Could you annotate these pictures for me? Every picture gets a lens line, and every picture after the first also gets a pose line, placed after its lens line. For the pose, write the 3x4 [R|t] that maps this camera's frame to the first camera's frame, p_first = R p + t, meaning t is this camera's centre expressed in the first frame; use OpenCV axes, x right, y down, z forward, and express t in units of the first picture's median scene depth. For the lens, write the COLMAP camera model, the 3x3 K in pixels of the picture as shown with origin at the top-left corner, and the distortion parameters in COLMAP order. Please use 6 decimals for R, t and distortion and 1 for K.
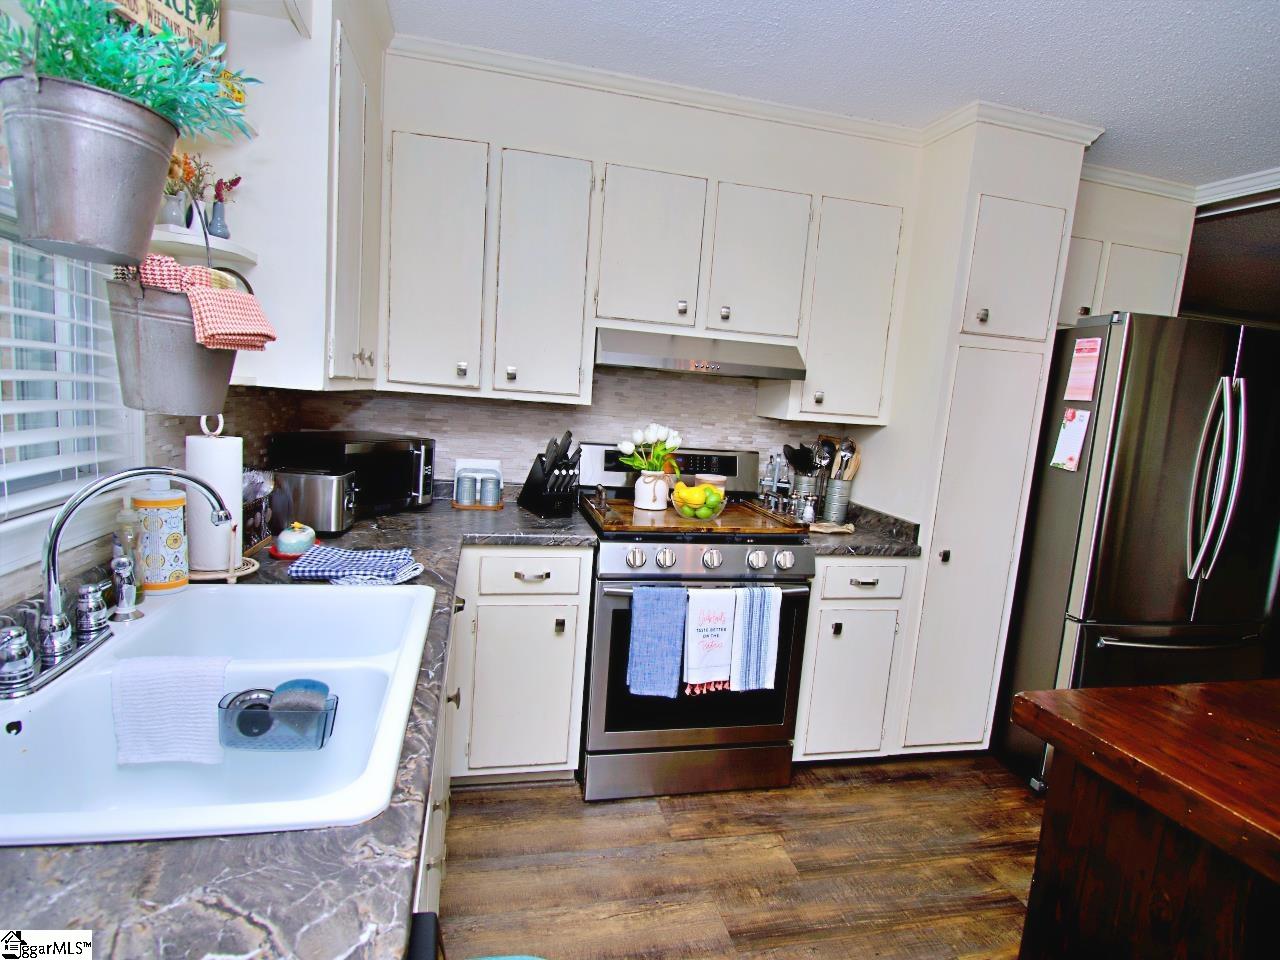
lens RADIAL K [[679.5, 0, 642.5], [0, 679.5, 492.6], [0, 0, 1]] dist [0.023745, -0.032321]
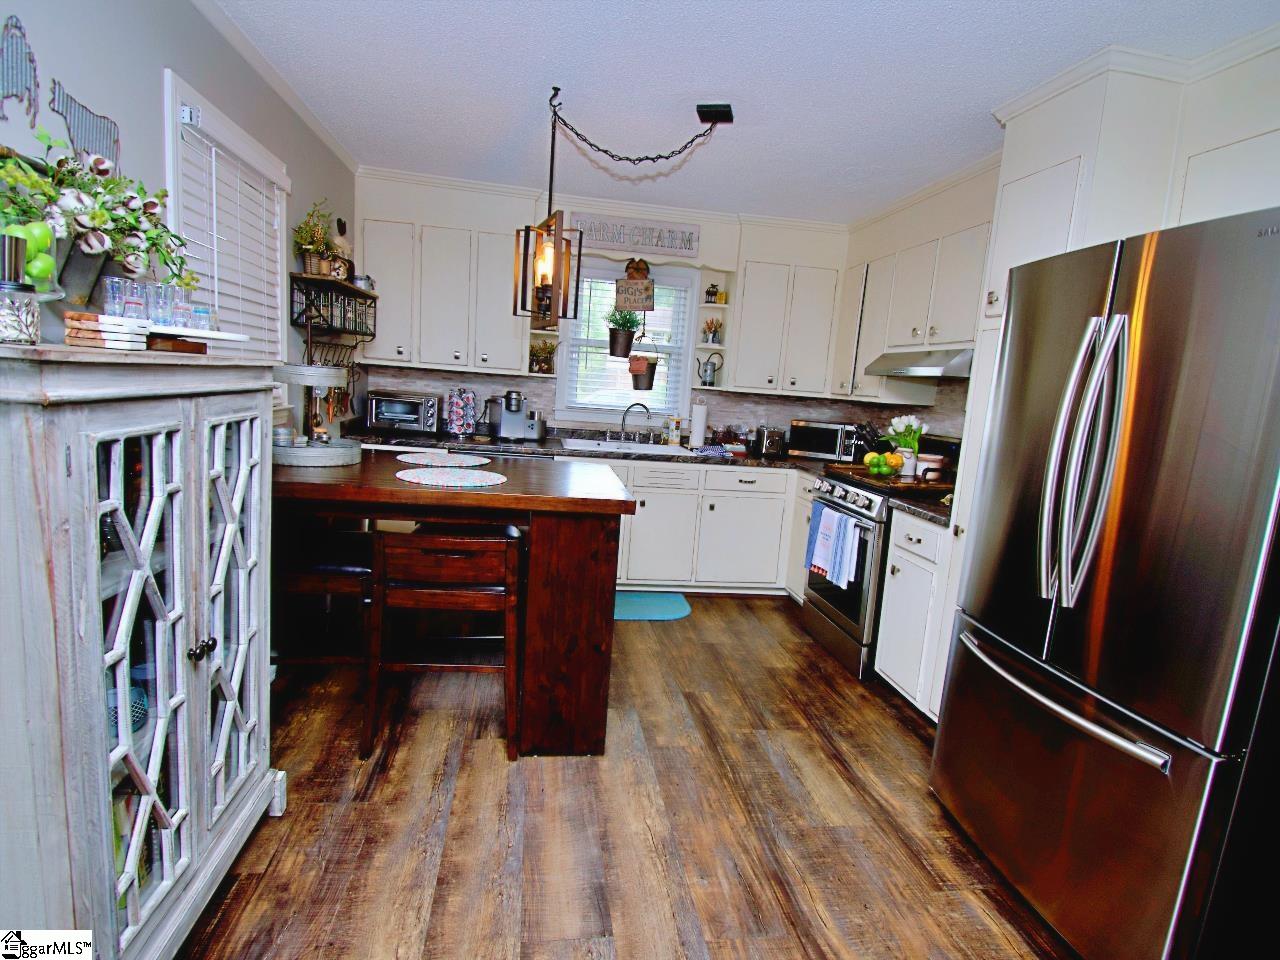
lens RADIAL K [[679.5, 0, 642.5], [0, 679.5, 492.6], [0, 0, 1]] dist [0.023745, -0.032321]
pose [[-0.061895, 0.081859, -0.994720, 1.697869], [-0.220571, 0.970867, 0.093621, 0.050669], [0.973405, 0.225201, -0.042036, 0.625749]]
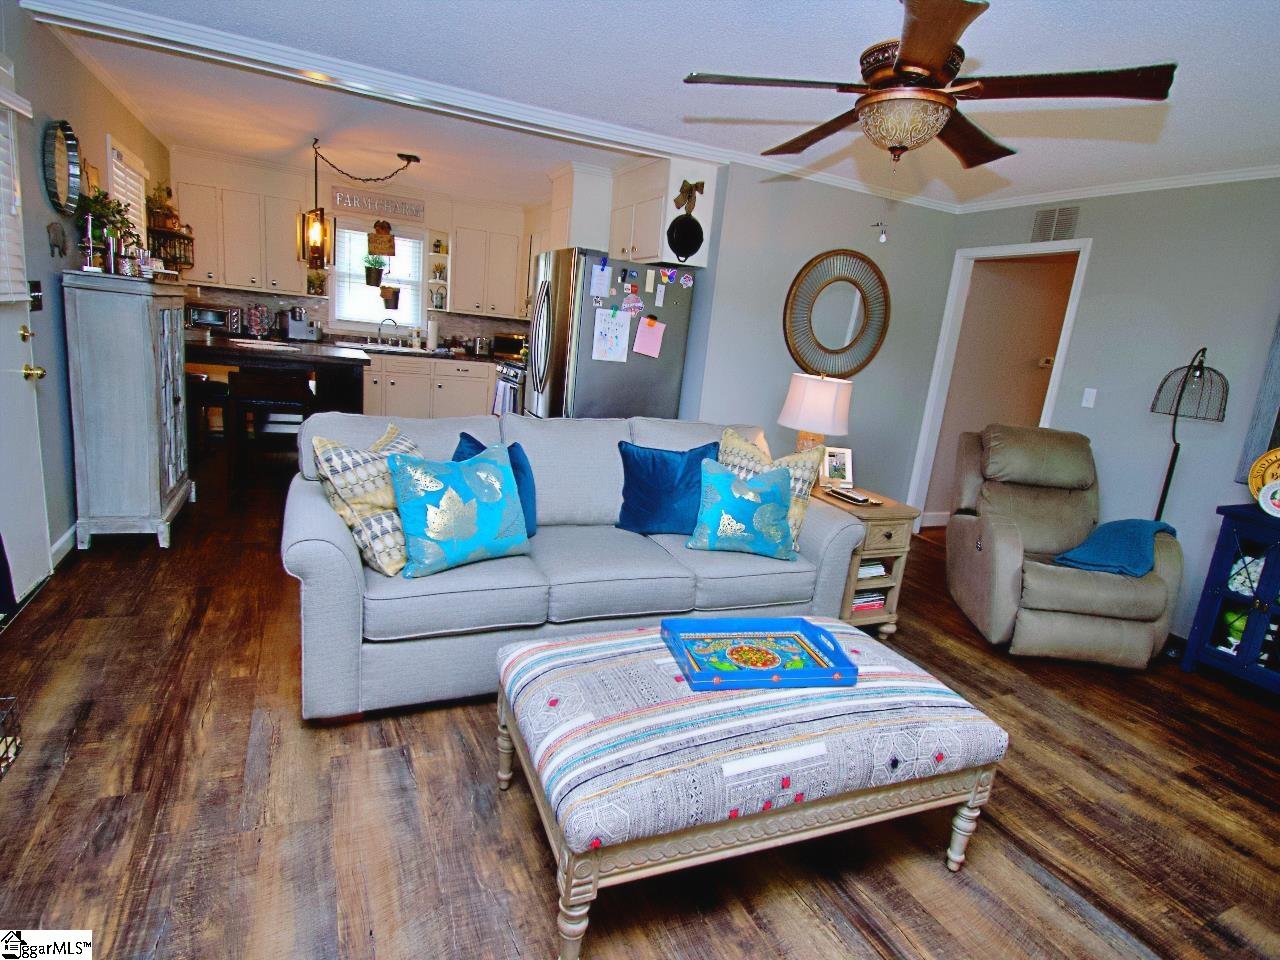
lens RADIAL K [[679.5, 0, 642.5], [0, 679.5, 492.6], [0, 0, 1]] dist [0.023745, -0.032321]
pose [[0.222667, 0.170553, -0.959860, 2.859844], [-0.222739, 0.967436, 0.120228, 0.113069], [0.949109, 0.187027, 0.253404, 0.892531]]
